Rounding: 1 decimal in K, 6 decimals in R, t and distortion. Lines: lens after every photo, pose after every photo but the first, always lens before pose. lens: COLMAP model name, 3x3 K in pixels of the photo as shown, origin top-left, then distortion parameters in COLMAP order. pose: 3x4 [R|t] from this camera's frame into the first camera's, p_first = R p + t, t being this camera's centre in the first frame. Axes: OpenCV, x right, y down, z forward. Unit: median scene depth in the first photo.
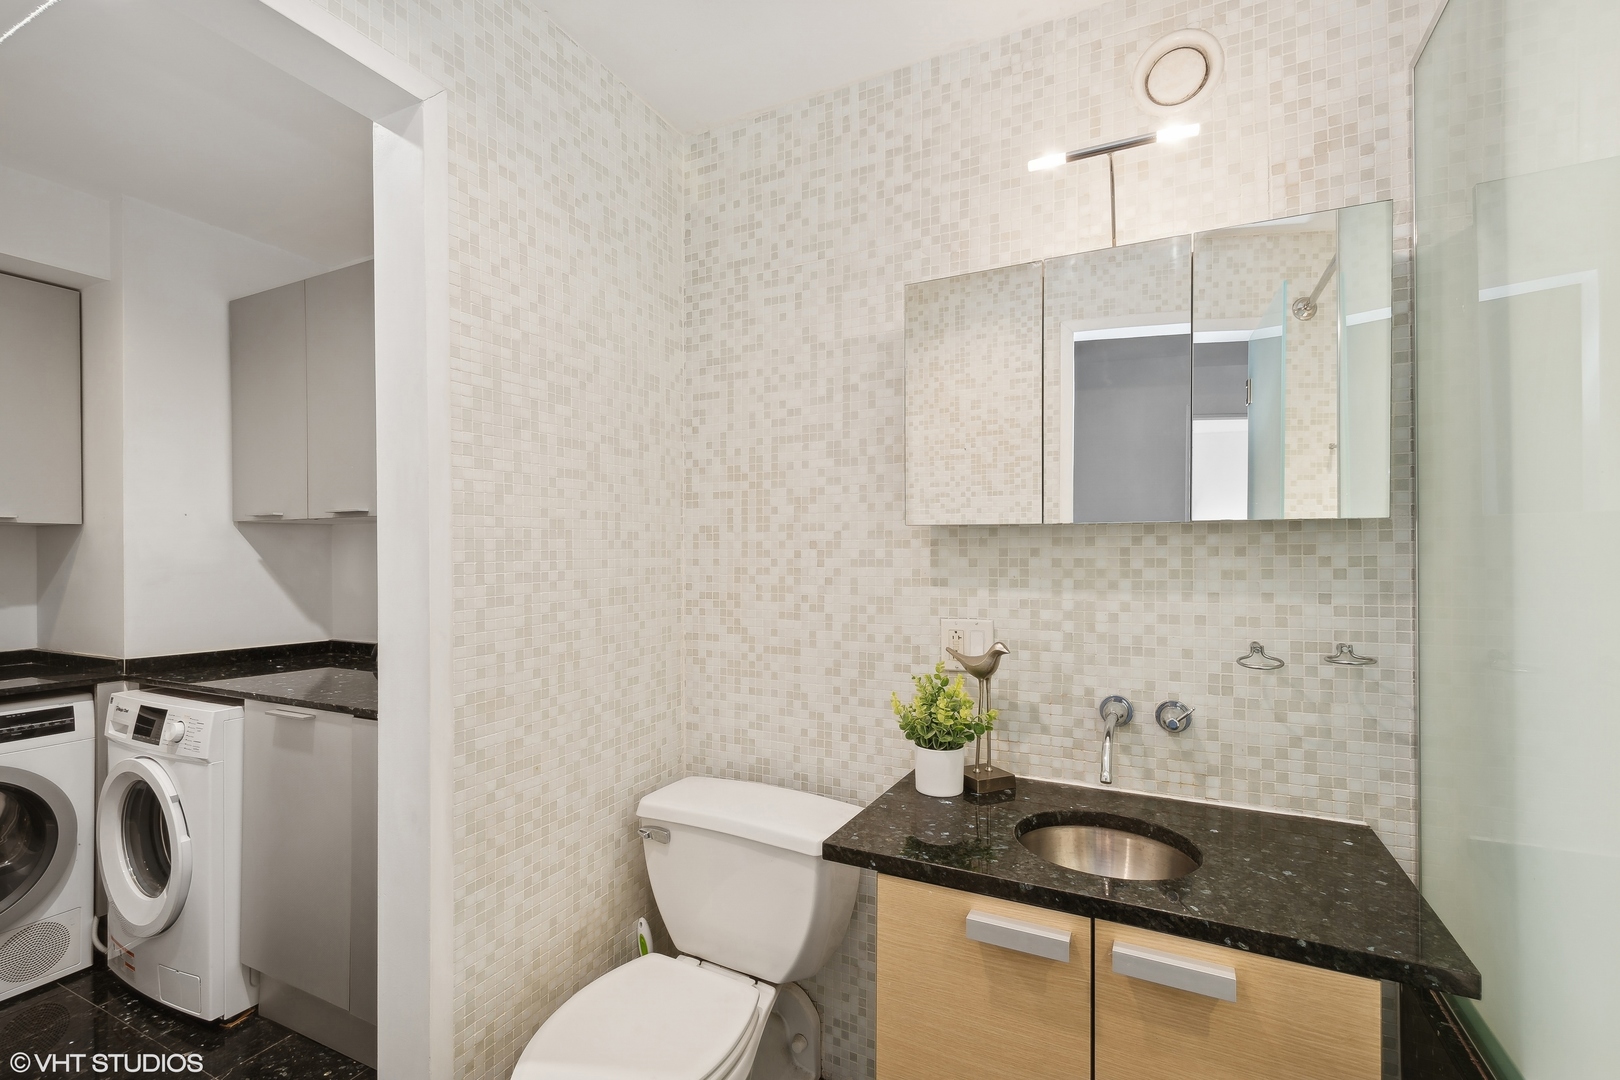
lens RADIAL K [[724.3, 0, 834.2], [0, 724.3, 551.7], [0, 0, 1]] dist [0.004939, -0.001978]
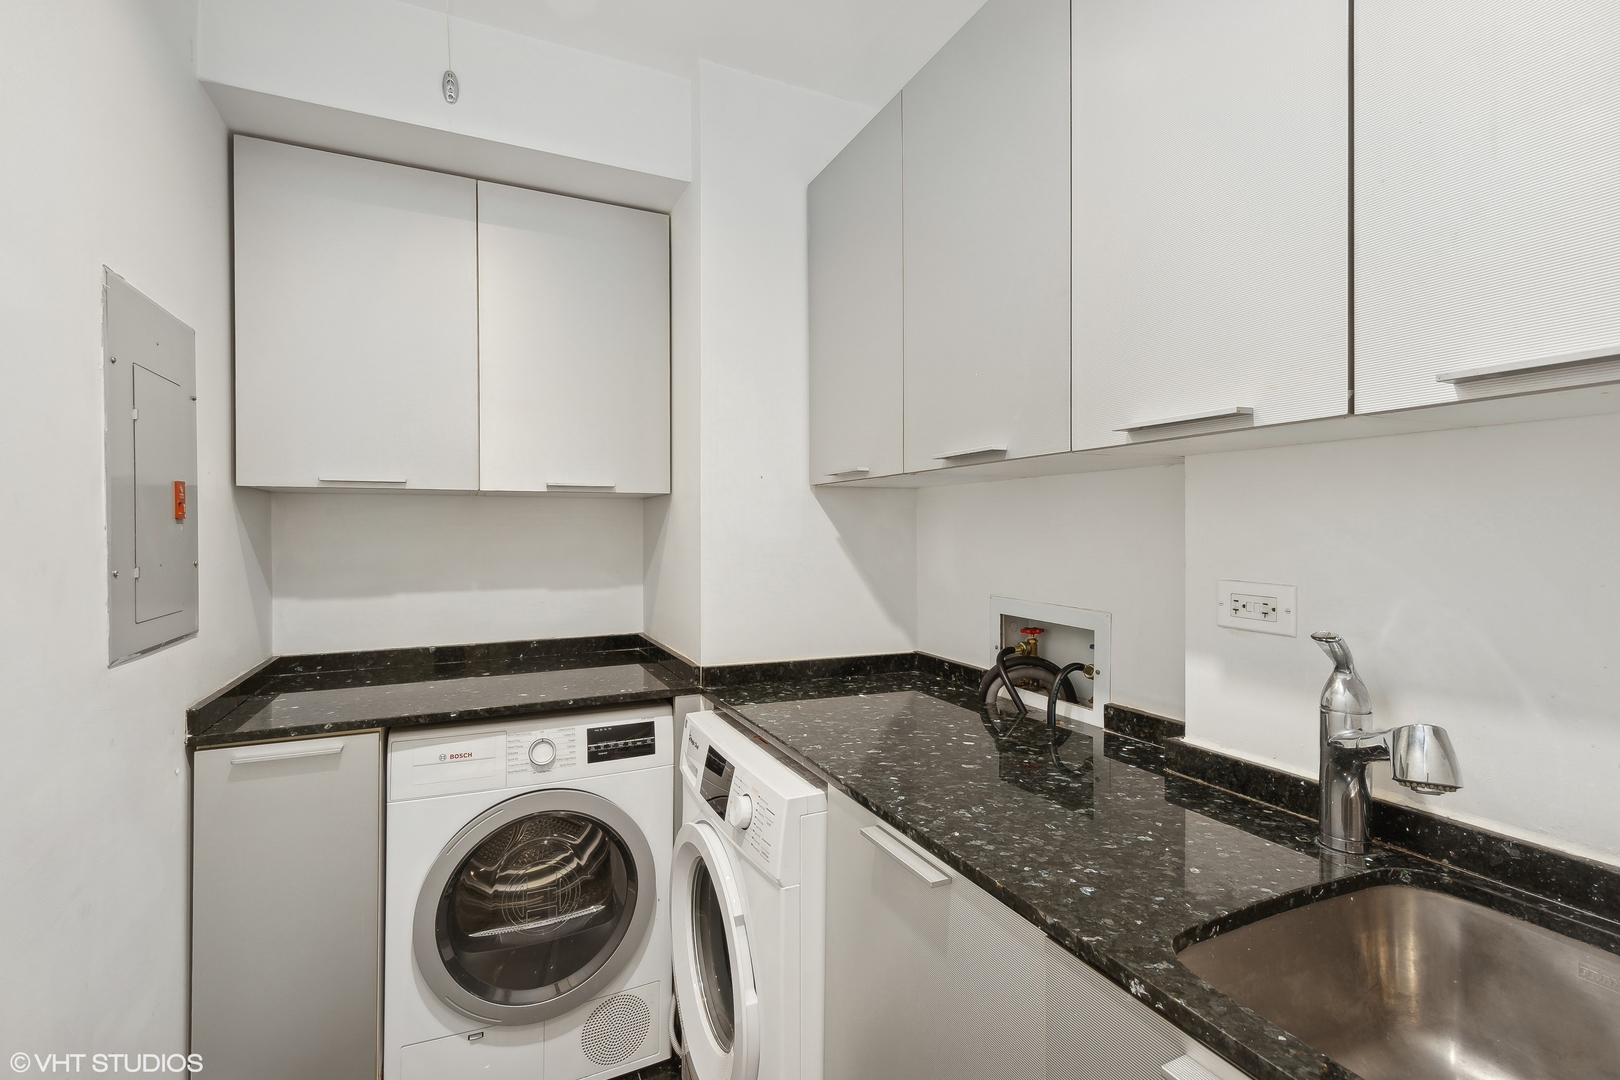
lens RADIAL K [[724.3, 0, 805.0], [0, 724.3, 534.2], [0, 0, 1]] dist [0.004939, -0.001978]
pose [[0.771682, 0.005590, -0.635984, -0.396128], [-0.001769, 0.999976, 0.006643, 0.002933], [0.636006, -0.004001, 0.771674, 0.467450]]
